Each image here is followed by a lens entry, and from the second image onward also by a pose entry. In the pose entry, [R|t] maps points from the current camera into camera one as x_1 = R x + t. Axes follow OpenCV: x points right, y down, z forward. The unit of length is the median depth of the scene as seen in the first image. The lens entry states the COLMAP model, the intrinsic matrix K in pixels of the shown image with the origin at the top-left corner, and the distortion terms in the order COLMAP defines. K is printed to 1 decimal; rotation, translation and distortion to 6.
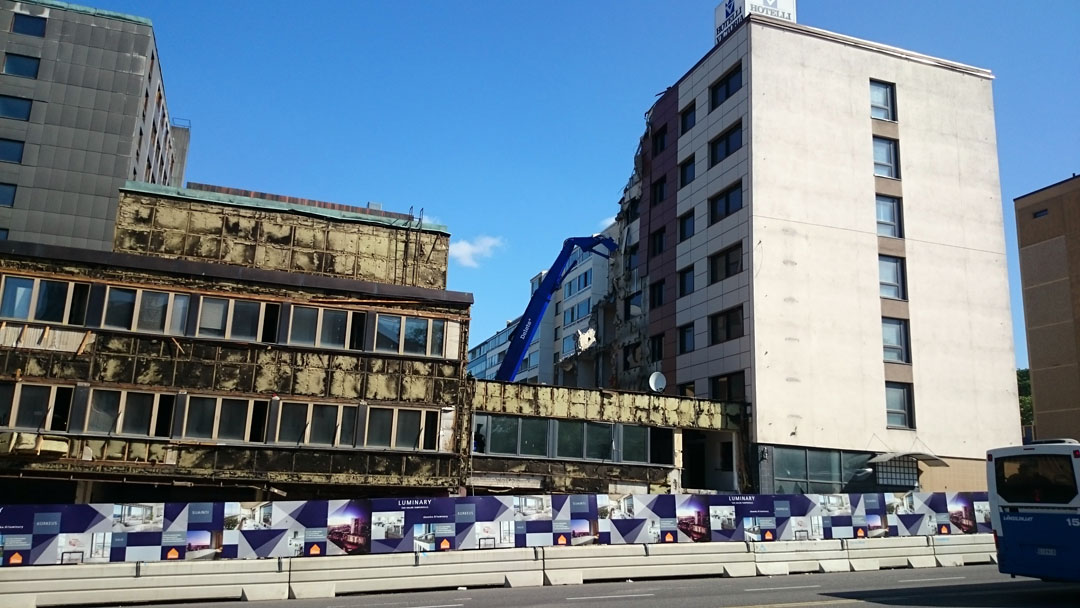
lens RADIAL K [[869.2, 0, 540.0], [0, 869.2, 304.0], [0, 0, 1]] dist [0.227679, -0.556071]
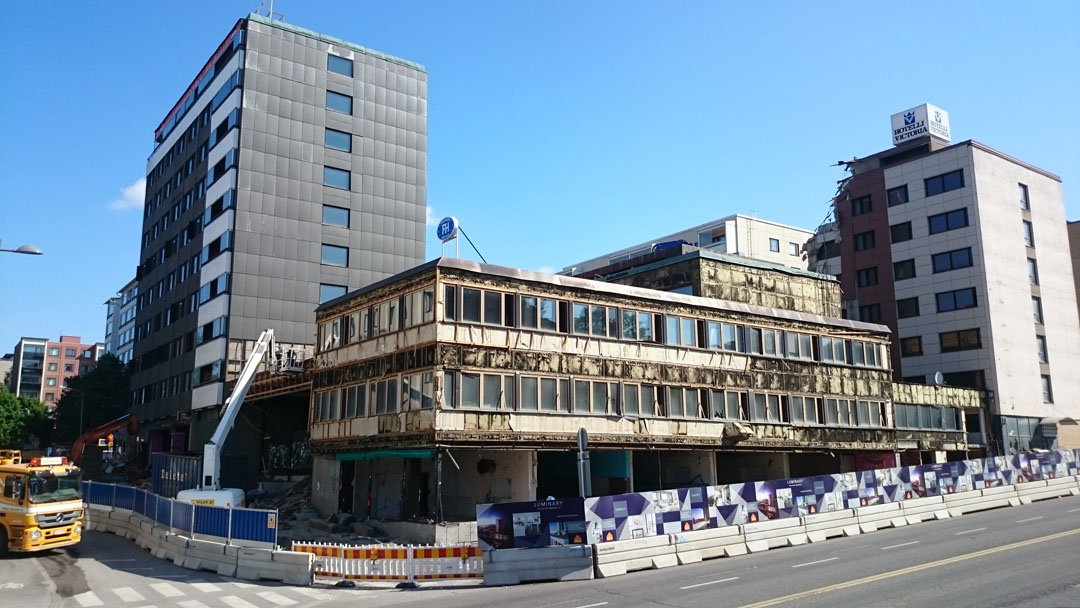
lens RADIAL K [[860.3, 0, 529.8], [0, 860.3, 301.5], [0, 0, 1]] dist [0.227121, -0.529040]
pose [[0.952677, 0.013022, 0.303705, -1.172668], [-0.026104, 0.998896, 0.039056, -0.101553], [-0.302861, -0.045136, 0.951965, -0.304154]]
